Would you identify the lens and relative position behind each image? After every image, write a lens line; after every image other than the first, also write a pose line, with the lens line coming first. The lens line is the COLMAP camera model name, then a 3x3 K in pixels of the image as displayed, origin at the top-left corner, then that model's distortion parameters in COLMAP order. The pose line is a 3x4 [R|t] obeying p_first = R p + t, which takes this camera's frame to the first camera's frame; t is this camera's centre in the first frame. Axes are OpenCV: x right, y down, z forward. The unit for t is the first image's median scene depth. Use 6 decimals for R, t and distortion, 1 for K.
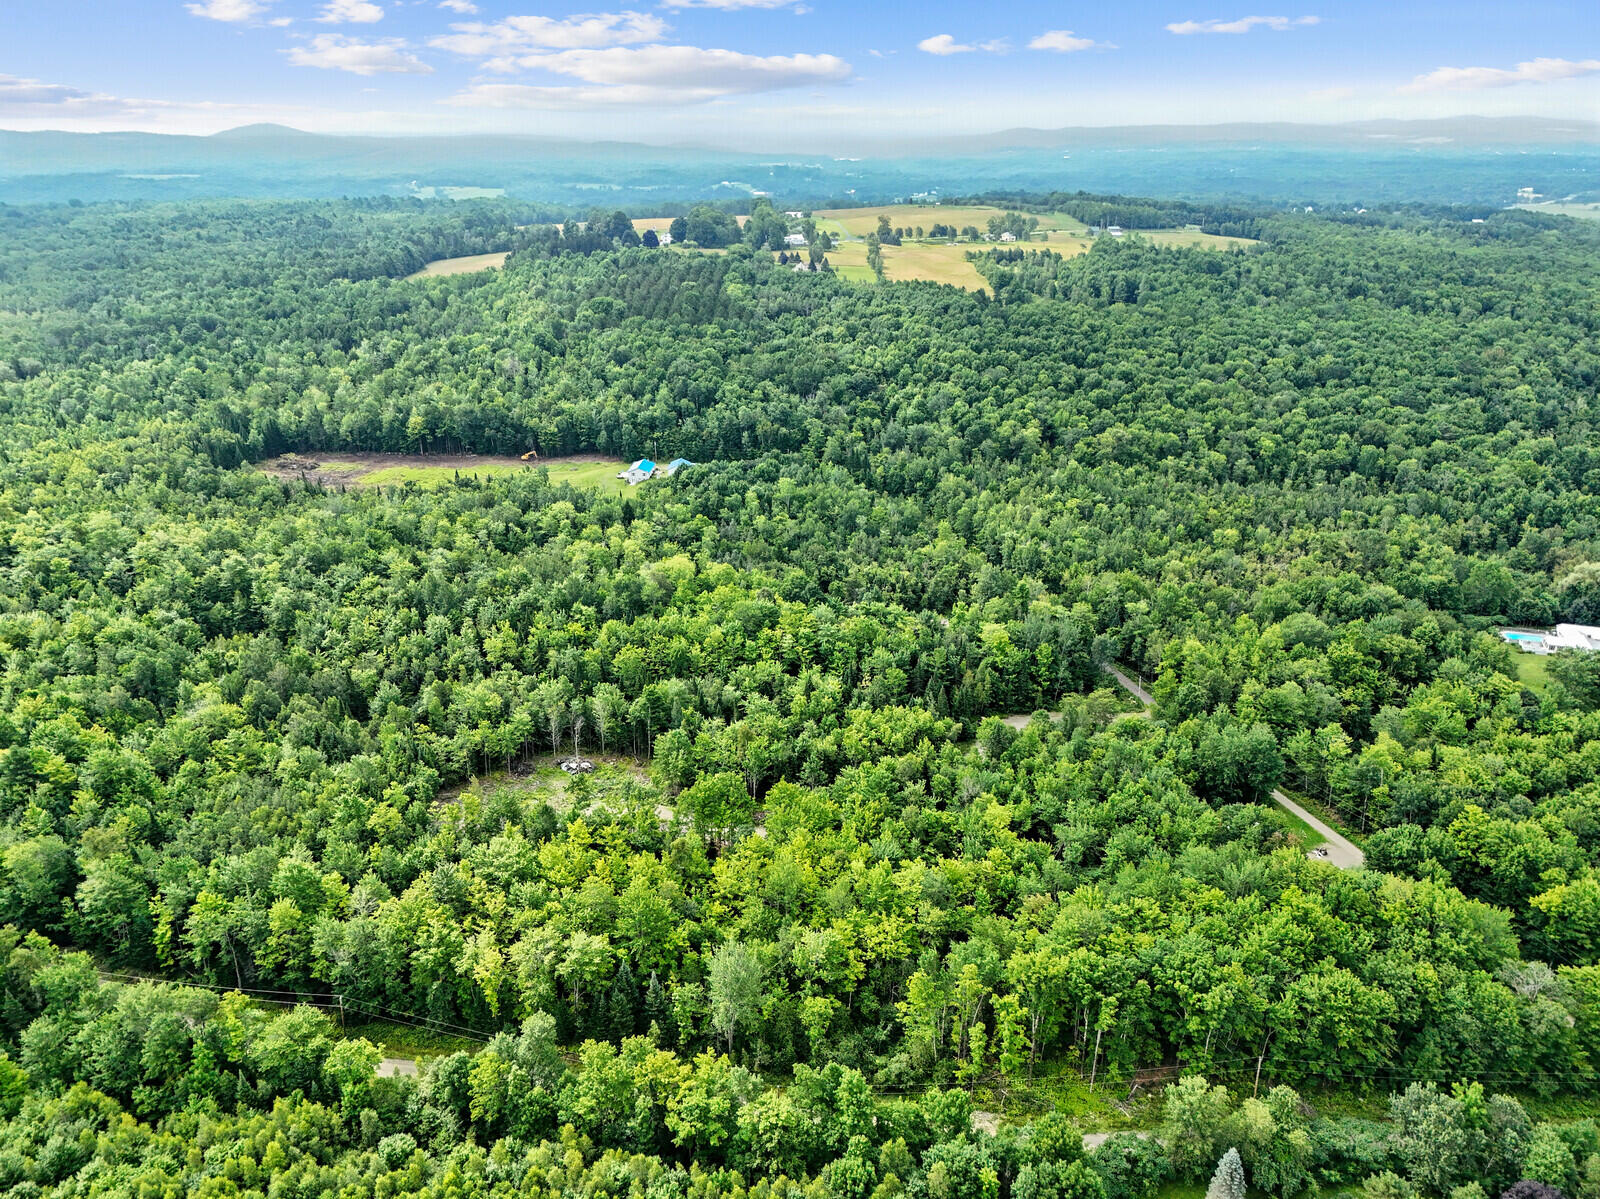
lens RADIAL K [[1127.7, 0, 803.2], [0, 1127.7, 608.1], [0, 0, 1]] dist [0.050548, -0.038652]
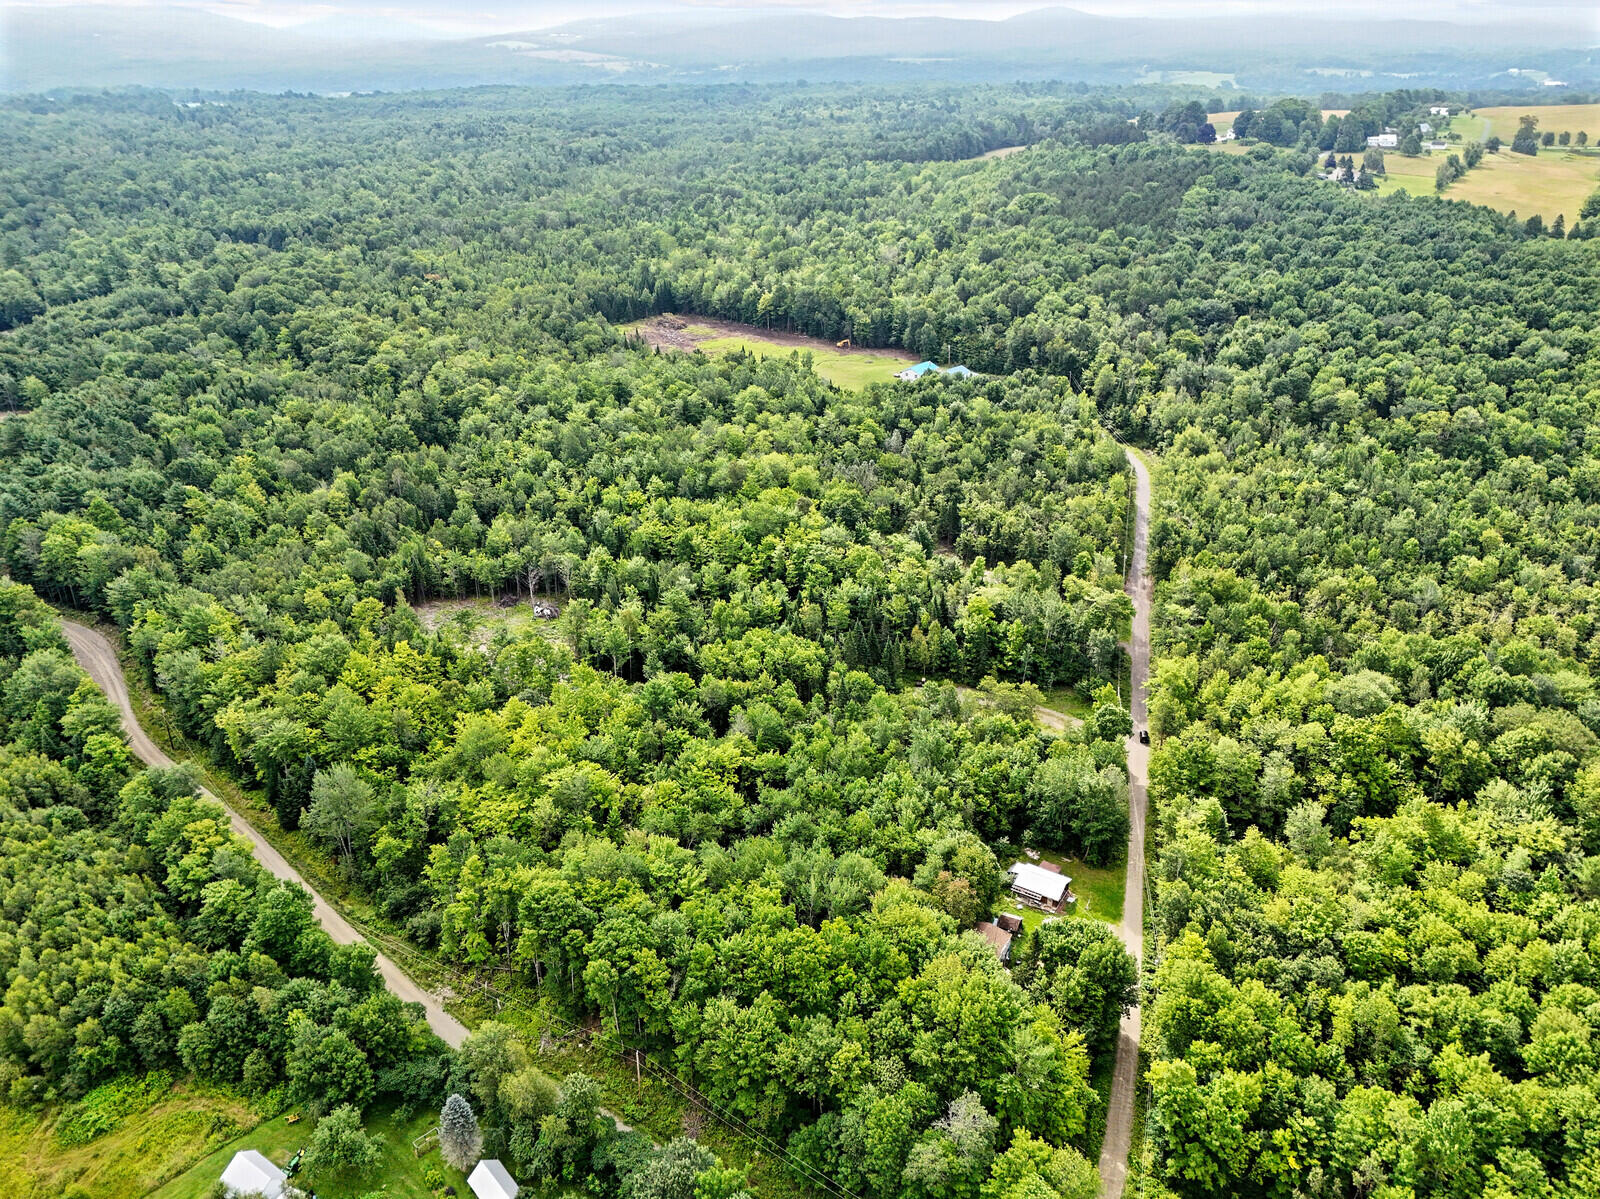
lens RADIAL K [[1127.7, 0, 803.2], [0, 1127.7, 608.1], [0, 0, 1]] dist [0.050548, -0.038652]
pose [[0.836205, 0.252156, -0.487010, 0.281078], [-0.210094, 0.967571, 0.140237, -0.036895], [0.506578, -0.014949, 0.862064, 0.088493]]
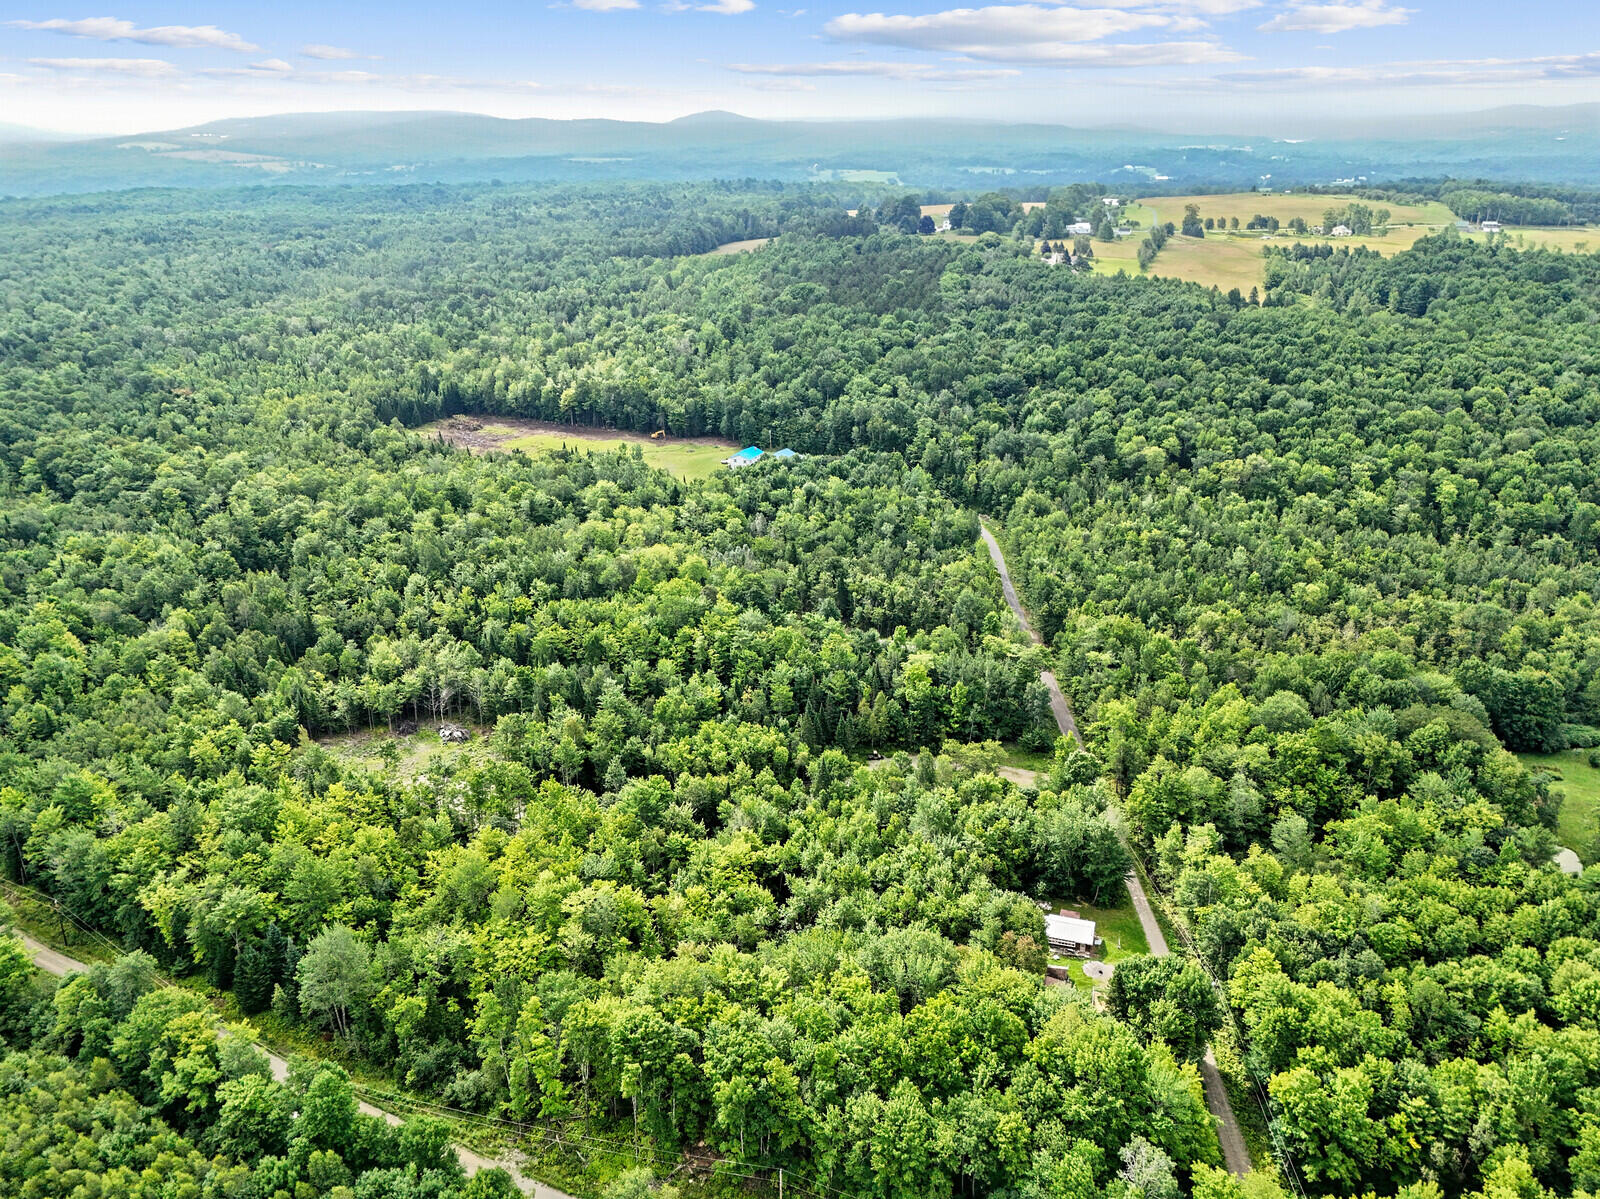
lens RADIAL K [[1151.6, 0, 800.0], [0, 1151.6, 599.5], [0, 0, 1]] dist [0.058216, -0.050748]
pose [[0.947089, 0.121626, -0.297035, 0.201758], [-0.122026, 0.992377, 0.017267, -0.019512], [0.296871, 0.019893, 0.954711, 0.044319]]
